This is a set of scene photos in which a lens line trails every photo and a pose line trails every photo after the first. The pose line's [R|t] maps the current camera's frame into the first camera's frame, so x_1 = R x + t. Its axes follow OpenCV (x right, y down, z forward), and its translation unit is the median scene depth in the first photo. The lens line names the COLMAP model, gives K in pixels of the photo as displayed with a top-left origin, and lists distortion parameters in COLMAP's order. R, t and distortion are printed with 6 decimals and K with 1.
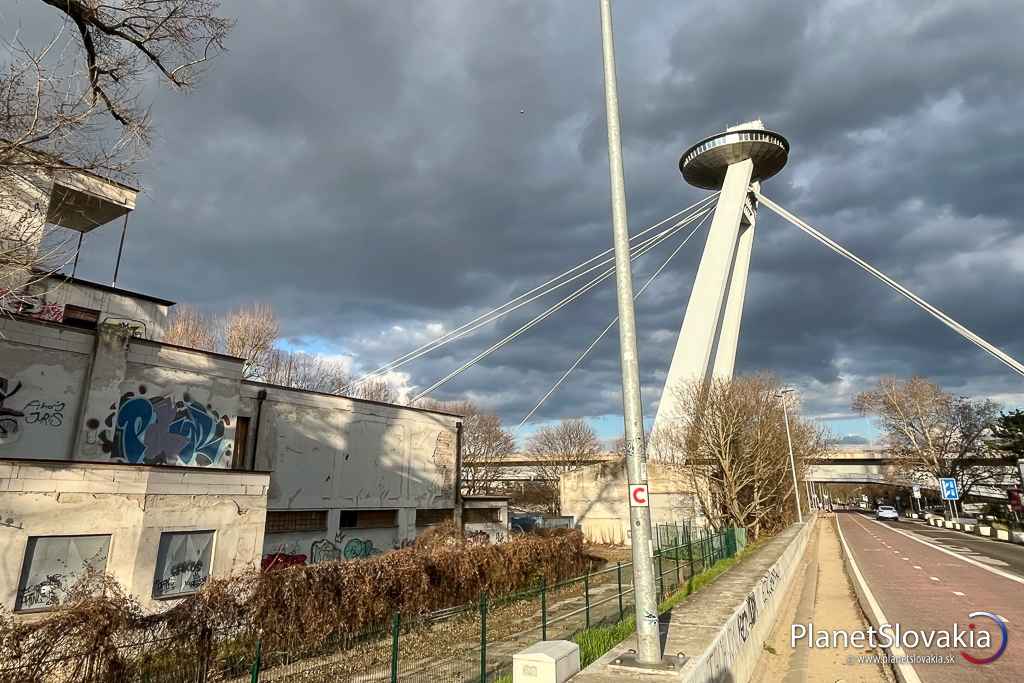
lens RADIAL K [[675.5, 0, 511.0], [0, 675.5, 273.6], [0, 0, 1]] dist [-0.037089, 0.000020]
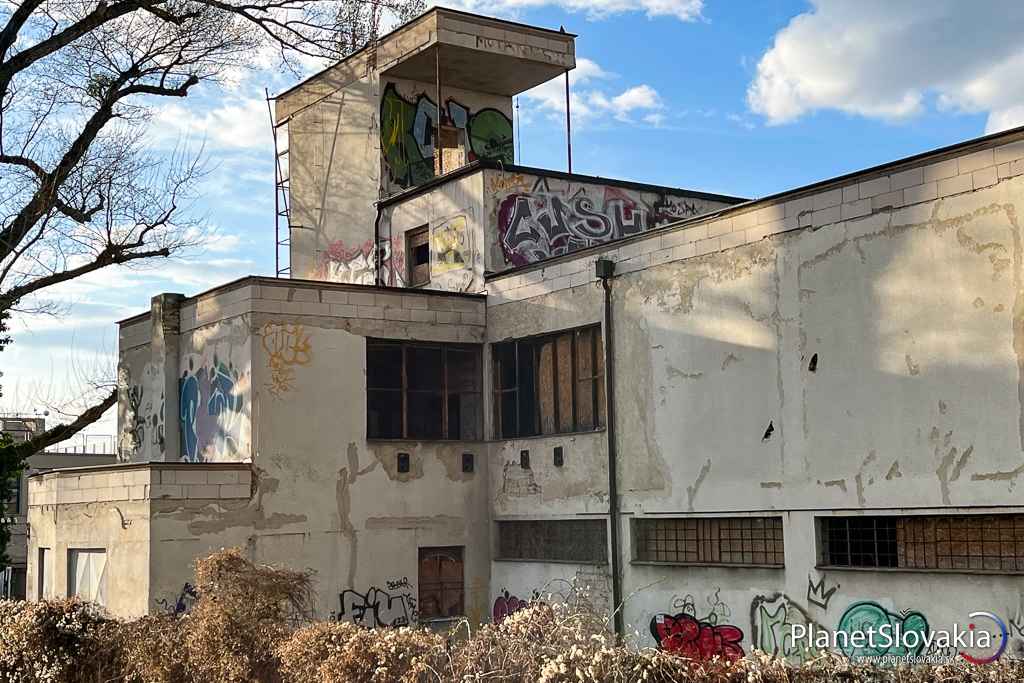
lens RADIAL K [[1458.3, 0, 511.1], [0, 1458.3, 359.2], [0, 0, 1]] dist [0.203358, -0.938238]
pose [[-0.384259, -0.084268, -0.919372, 0.518031], [0.317805, 0.922891, -0.217420, 0.409782], [0.866802, -0.375726, -0.327848, 1.191009]]
